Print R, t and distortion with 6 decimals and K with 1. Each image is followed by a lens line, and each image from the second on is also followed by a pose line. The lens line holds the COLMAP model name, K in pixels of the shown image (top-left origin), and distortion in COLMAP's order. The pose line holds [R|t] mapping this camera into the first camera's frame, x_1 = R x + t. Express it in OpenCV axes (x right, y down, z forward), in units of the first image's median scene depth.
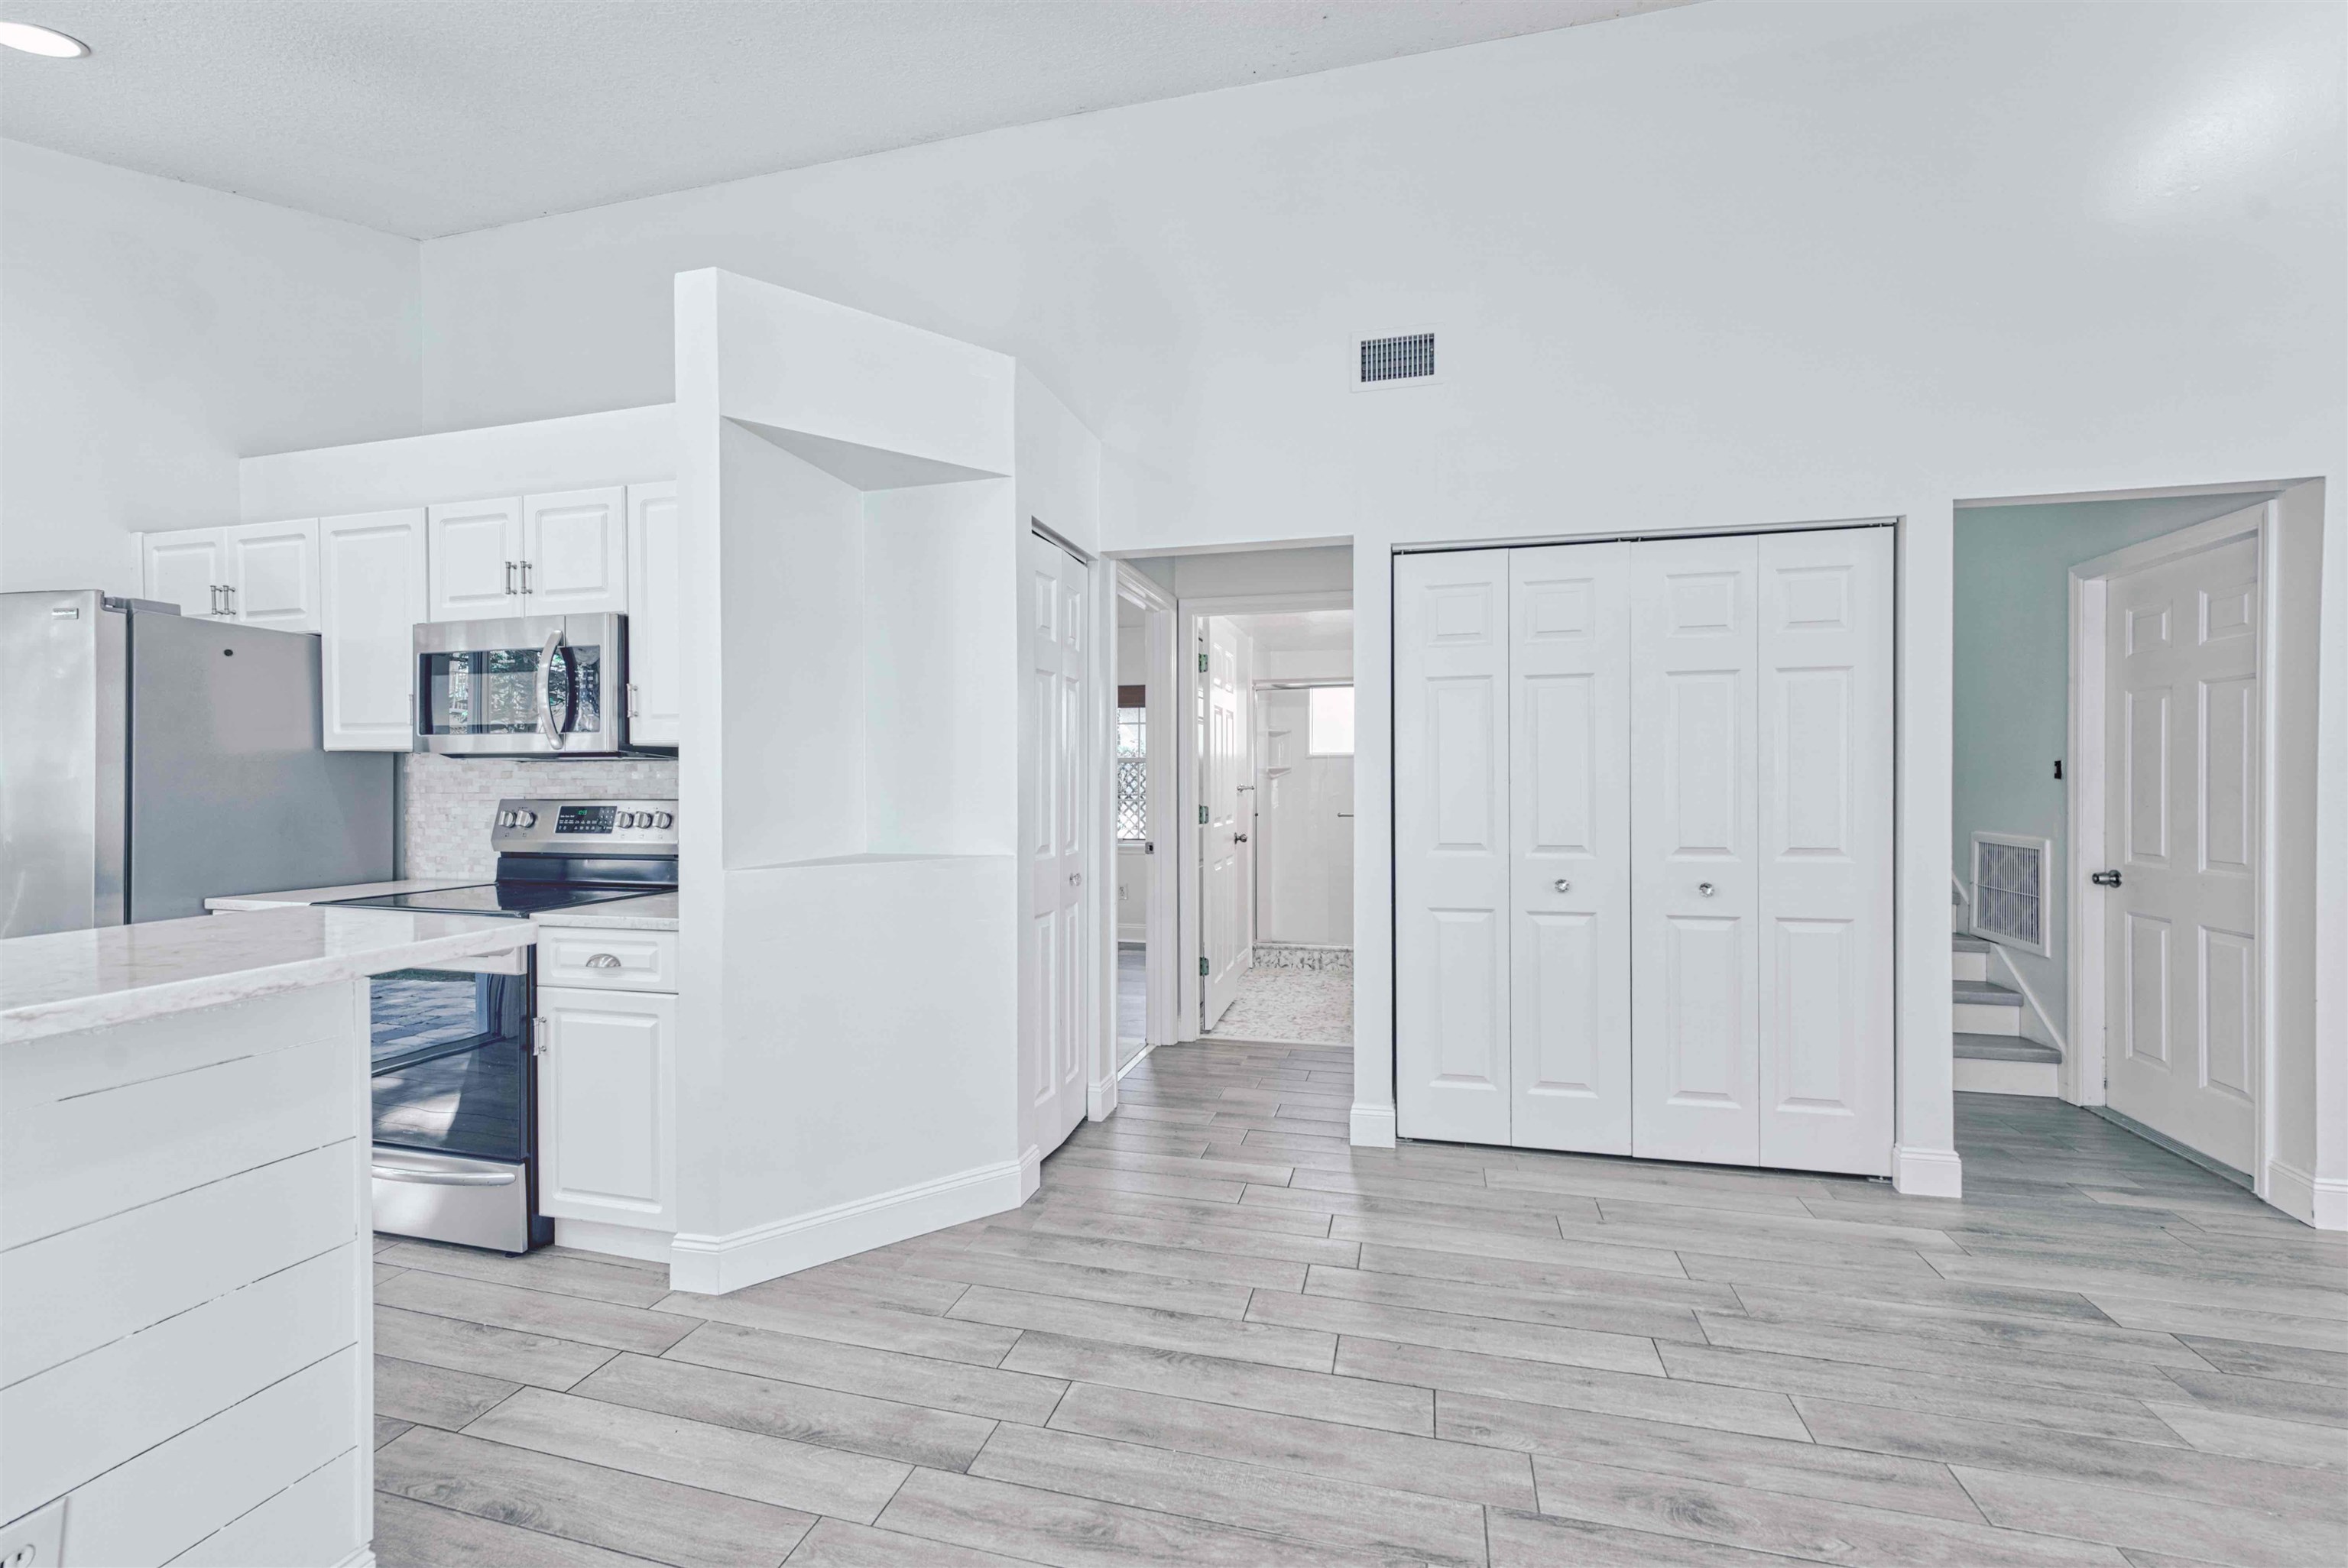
lens RADIAL K [[988.1, 0, 1217.2], [0, 988.1, 783.9], [0, 0, 1]] dist [-0.004641, -0.000013]
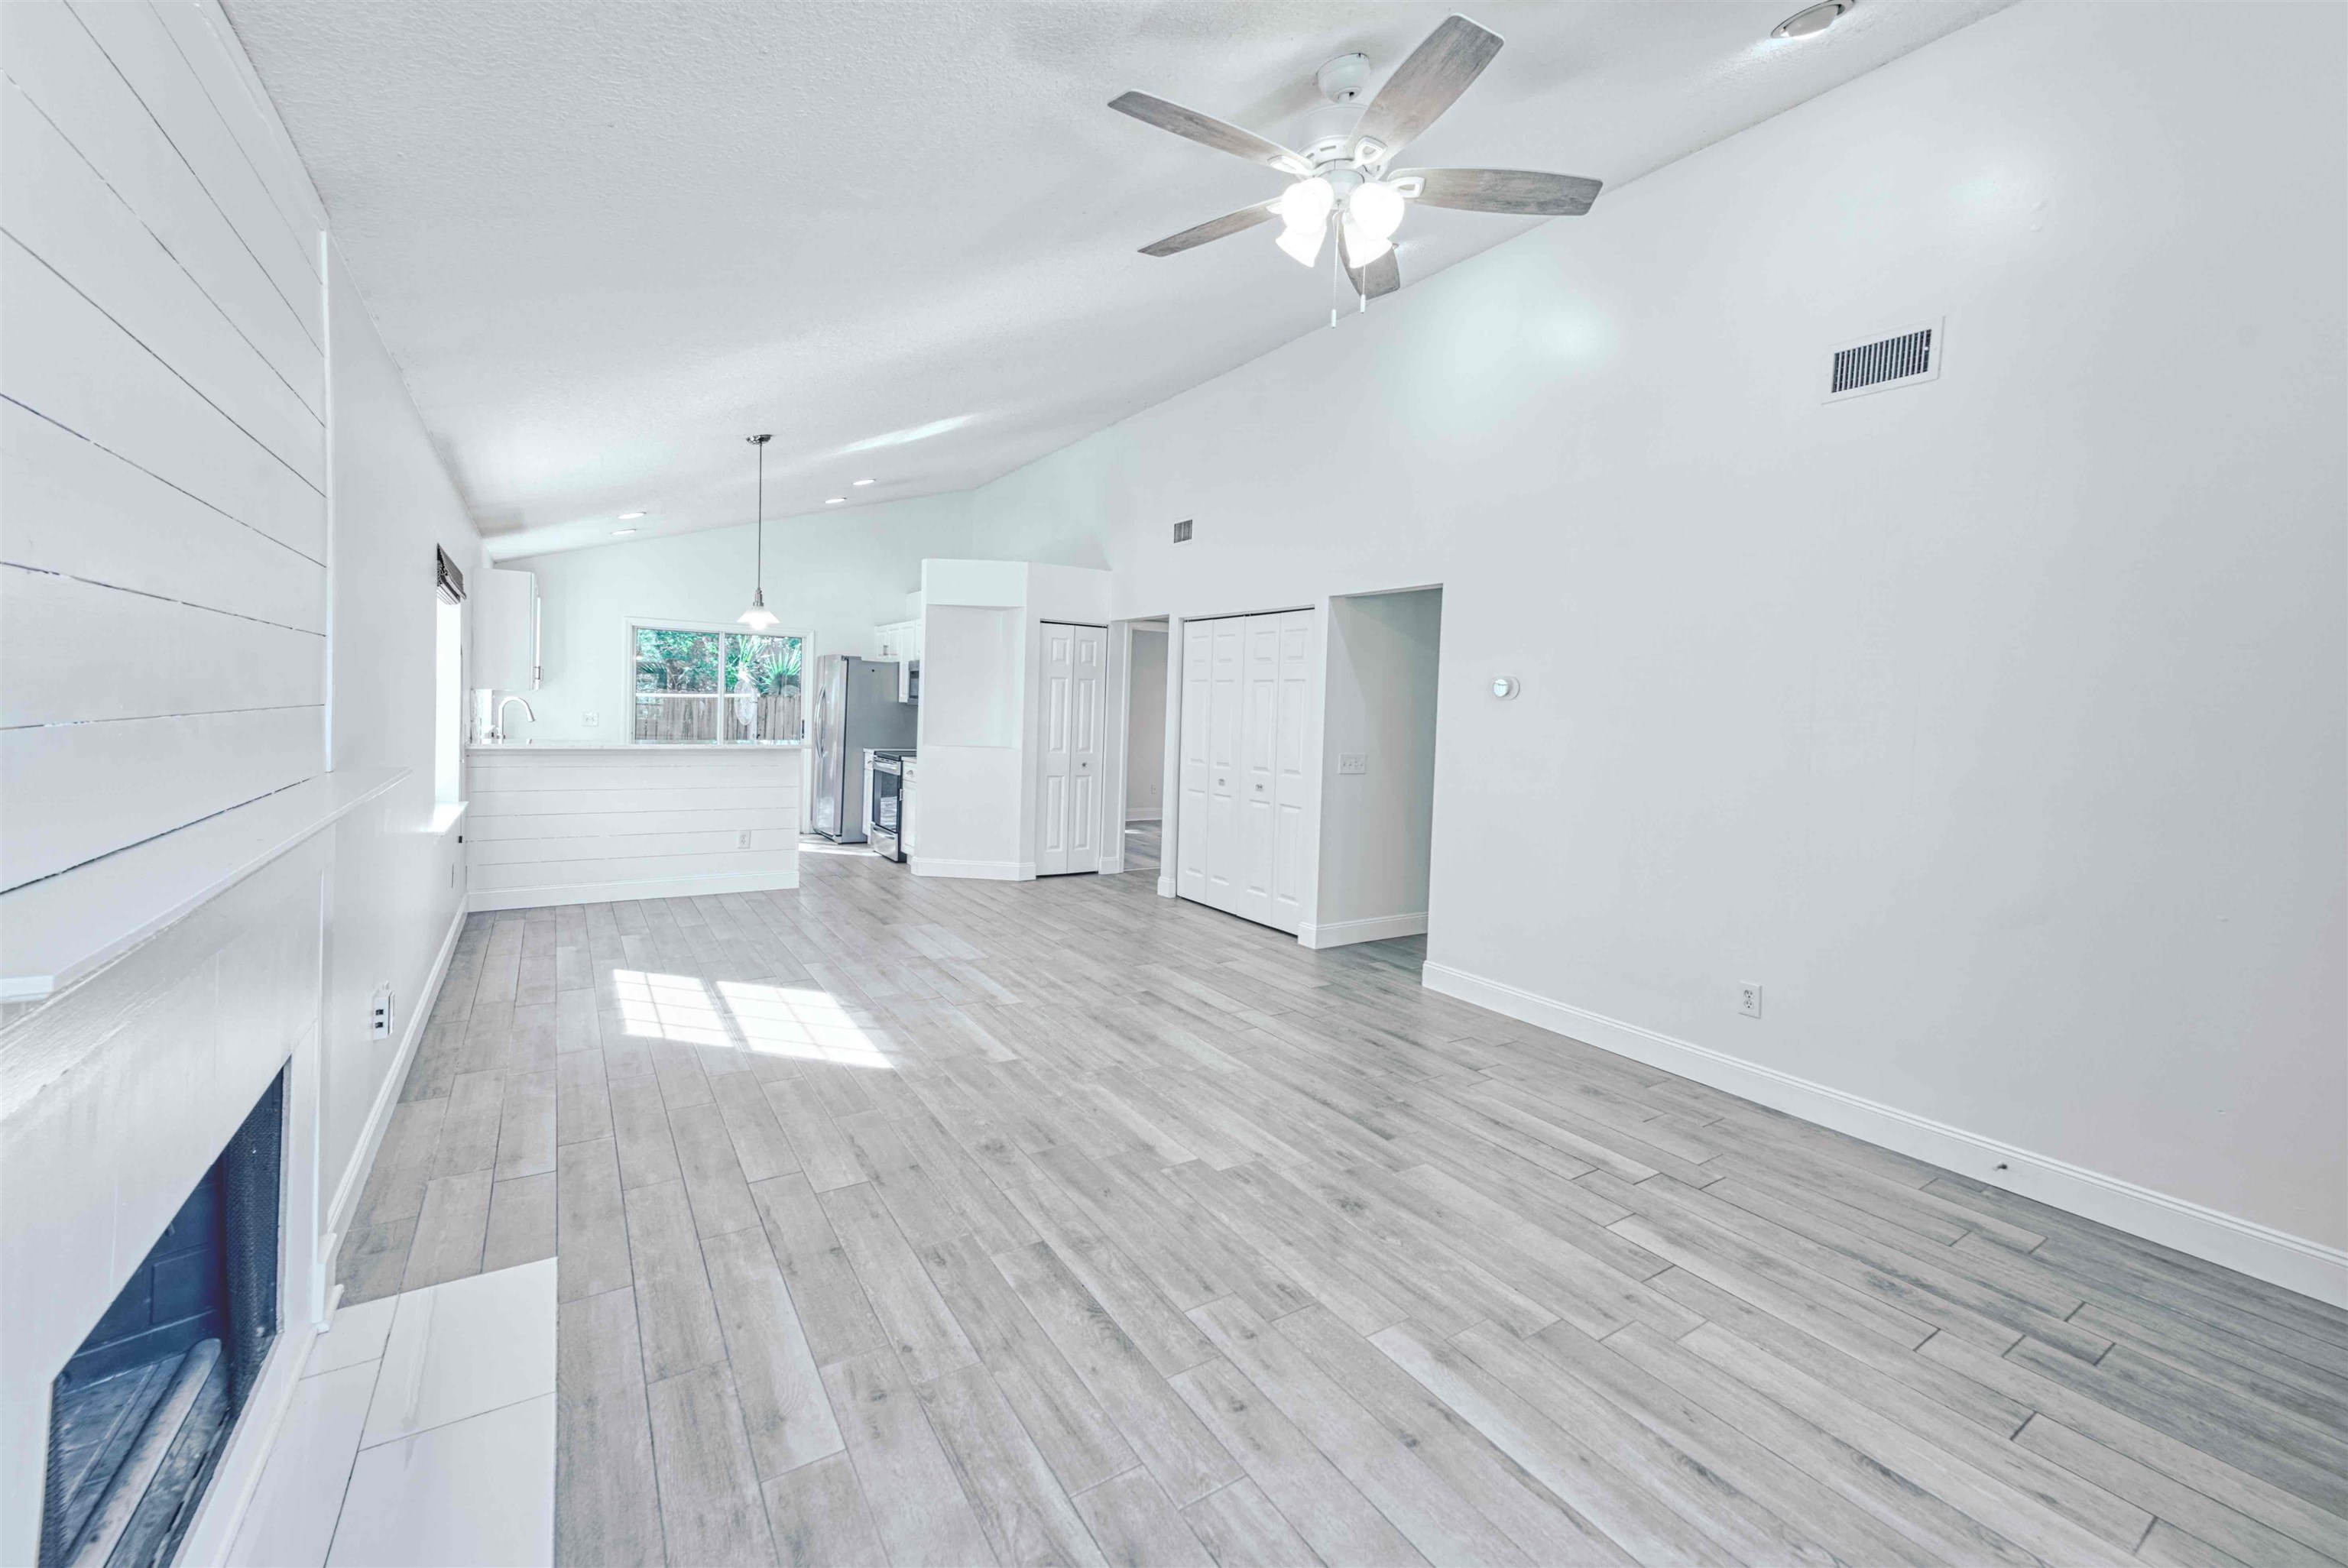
lens RADIAL K [[988.1, 0, 1192.5], [0, 988.1, 711.3], [0, 0, 1]] dist [-0.004641, -0.000013]
pose [[0.736736, 0.029685, -0.675528, 1.872804], [-0.036094, 0.999338, 0.004550, -0.056714], [0.675216, 0.021030, 0.737320, -0.637265]]
